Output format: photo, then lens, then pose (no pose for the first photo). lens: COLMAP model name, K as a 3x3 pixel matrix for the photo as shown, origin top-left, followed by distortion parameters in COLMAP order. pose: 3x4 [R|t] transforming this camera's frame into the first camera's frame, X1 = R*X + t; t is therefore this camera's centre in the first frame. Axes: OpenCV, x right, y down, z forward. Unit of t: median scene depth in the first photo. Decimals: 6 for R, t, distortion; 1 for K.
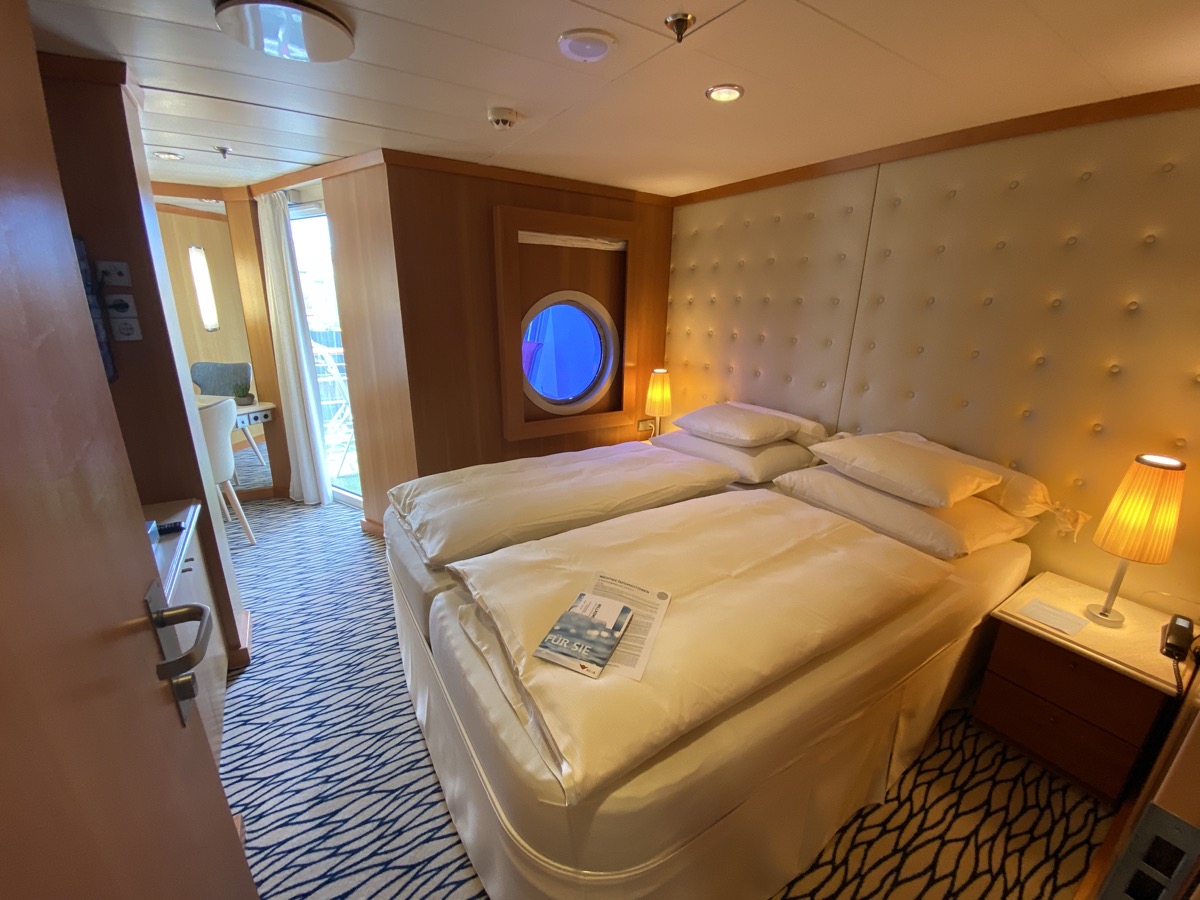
lens RADIAL K [[487.9, 0, 602.9], [0, 487.9, 453.7], [0, 0, 1]] dist [0.025062, -0.025362]
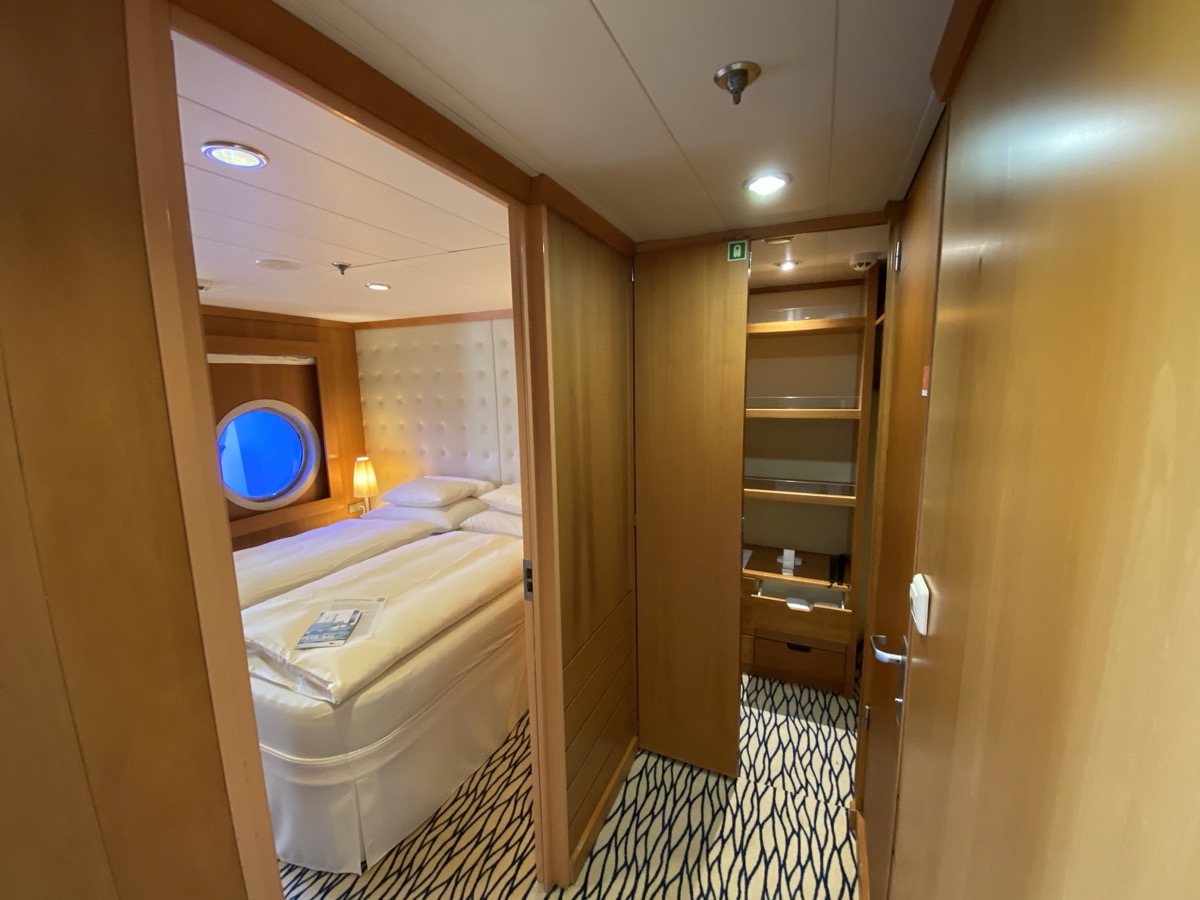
lens RADIAL K [[487.9, 0, 602.9], [0, 487.9, 453.7], [0, 0, 1]] dist [0.025062, -0.025362]
pose [[0.838584, -0.115039, 0.532487, -0.045640], [0.196918, 0.975369, -0.099395, 0.089717], [-0.507937, 0.188208, 0.840582, -0.534629]]
